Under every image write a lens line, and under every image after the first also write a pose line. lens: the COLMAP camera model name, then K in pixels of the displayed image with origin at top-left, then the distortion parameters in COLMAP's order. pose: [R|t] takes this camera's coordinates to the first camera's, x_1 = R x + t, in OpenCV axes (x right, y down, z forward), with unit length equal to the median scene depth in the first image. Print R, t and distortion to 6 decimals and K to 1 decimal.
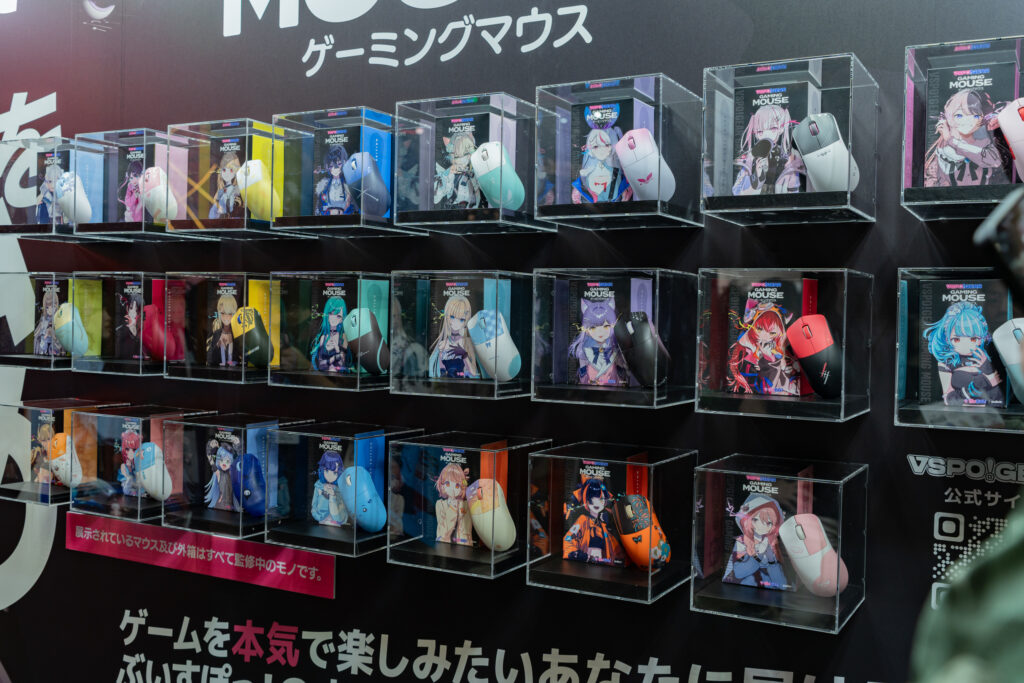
lens RADIAL K [[1024.4, 0, 512.2], [0, 1024.4, 334.3], [0, 0, 1]] dist [-0.008657, 0.000000]
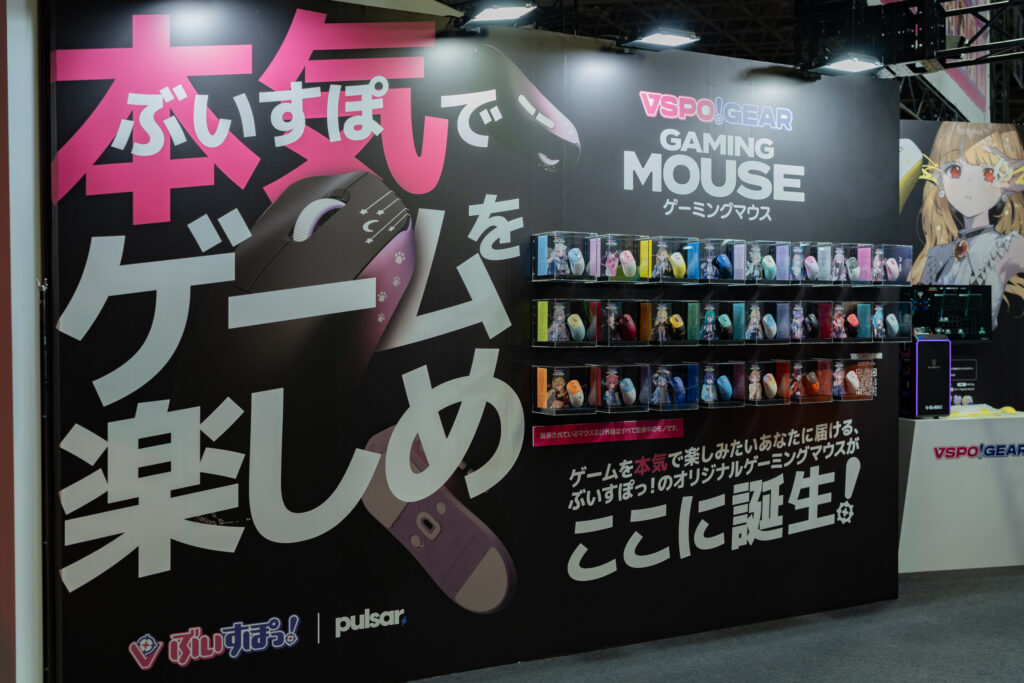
lens RADIAL K [[1024.4, 0, 514.8], [0, 1024.4, 342.7], [0, 0, 1]] dist [-0.008657, 0.000000]
pose [[0.570150, -0.038014, 0.820660, -2.340760], [0.028974, 0.999238, 0.026156, -0.033611], [-0.821029, 0.008865, 0.570817, -0.040387]]
